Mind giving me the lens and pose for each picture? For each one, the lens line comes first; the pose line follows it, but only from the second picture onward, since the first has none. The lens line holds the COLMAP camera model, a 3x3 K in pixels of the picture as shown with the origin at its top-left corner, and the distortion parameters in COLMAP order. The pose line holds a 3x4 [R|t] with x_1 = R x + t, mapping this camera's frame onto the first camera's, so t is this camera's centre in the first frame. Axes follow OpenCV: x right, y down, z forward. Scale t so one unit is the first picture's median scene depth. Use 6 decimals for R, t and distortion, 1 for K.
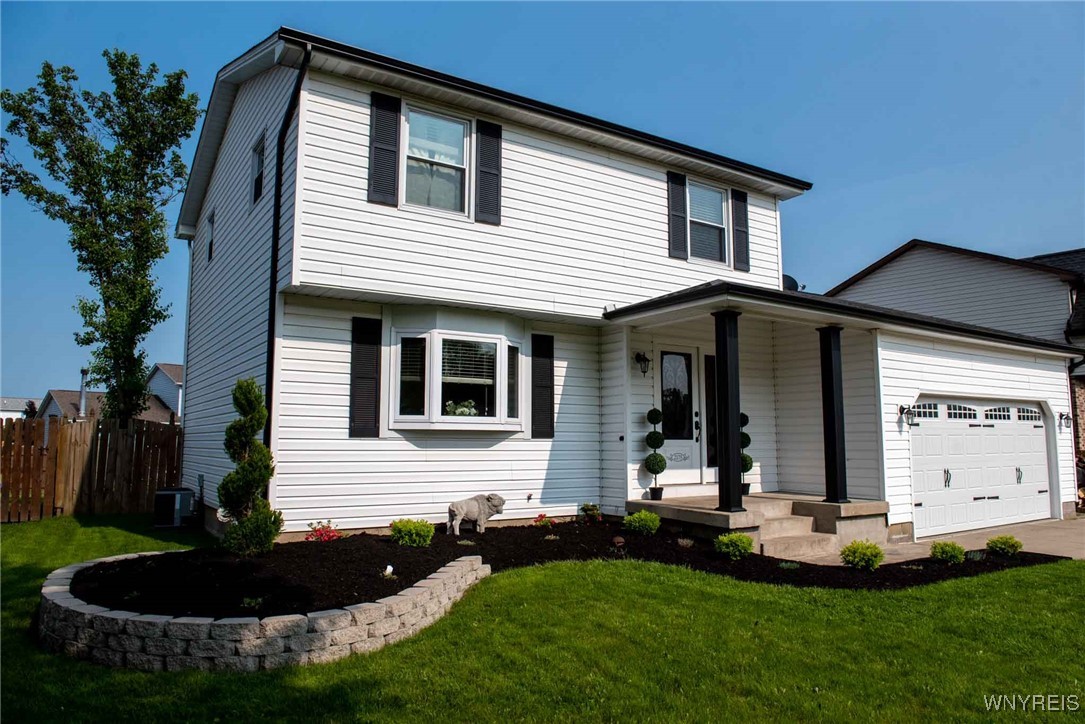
lens RADIAL K [[739.2, 0, 547.5], [0, 739.2, 361.8], [0, 0, 1]] dist [-0.048494, -0.005734]
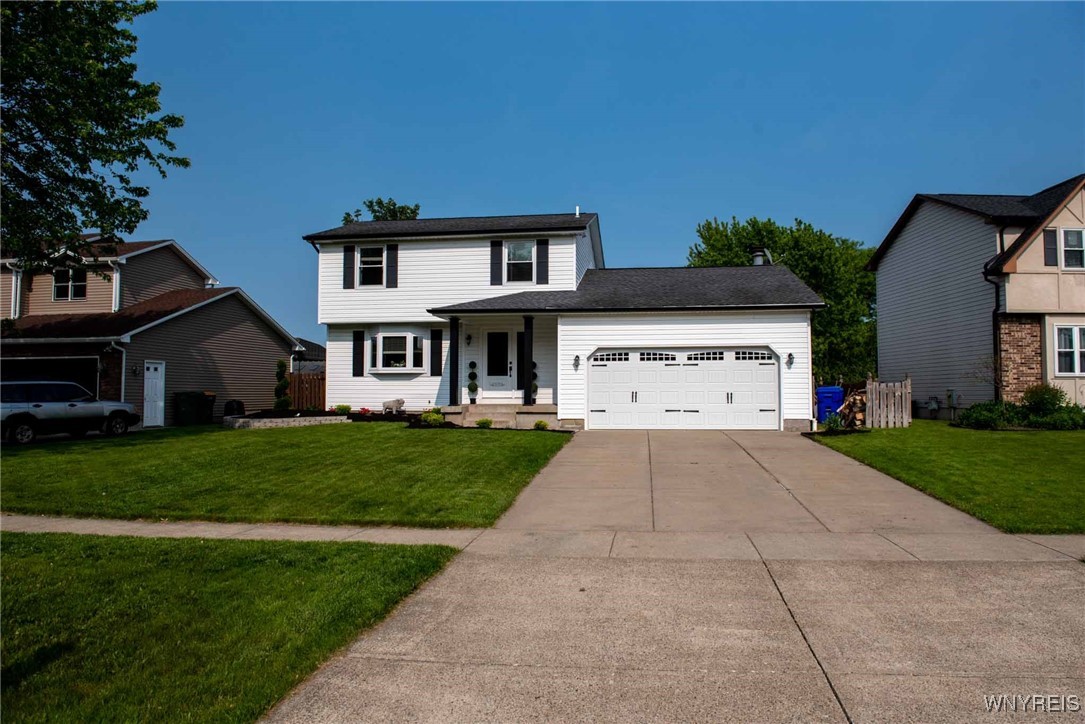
lens RADIAL K [[739.2, 0, 541.3], [0, 739.2, 362.4], [0, 0, 1]] dist [-0.048494, -0.005734]
pose [[0.740736, -0.030495, -0.671103, 1.775443], [0.073713, 0.996627, 0.036075, 0.005389], [0.667739, -0.076191, 0.740486, -0.448708]]
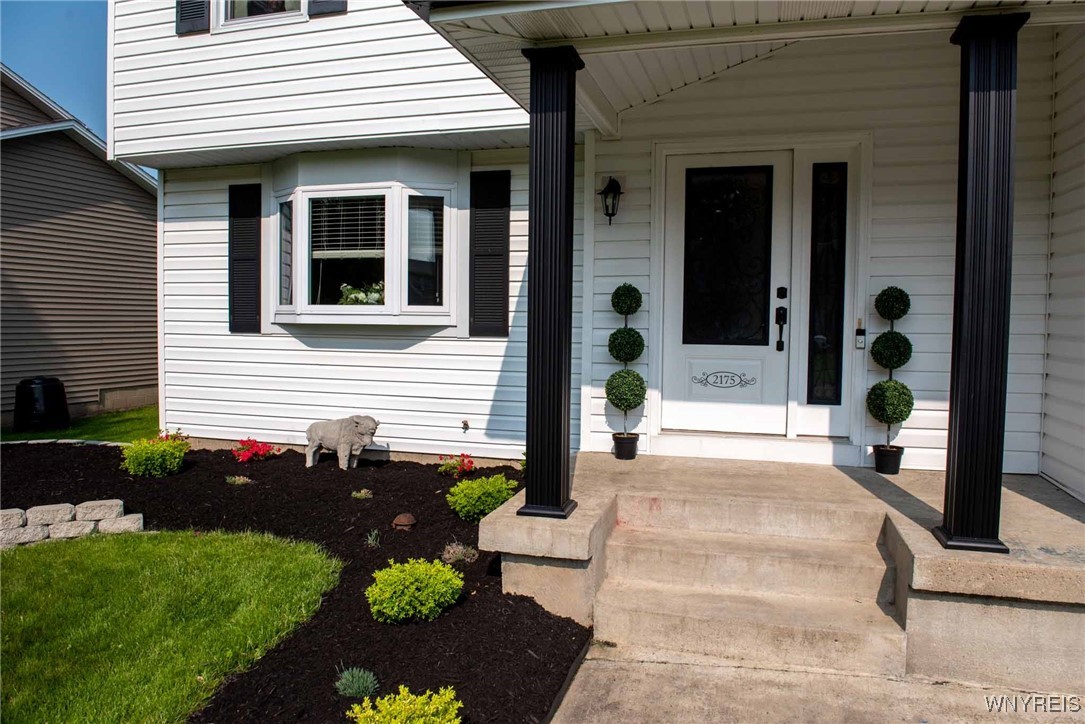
lens RADIAL K [[739.2, 0, 547.1], [0, 739.2, 357.8], [0, 0, 1]] dist [-0.048494, -0.005734]
pose [[0.652065, 0.043303, -0.756926, 0.522527], [0.071919, 0.990333, 0.118612, 0.051084], [0.754745, -0.131780, 0.642647, 0.644694]]
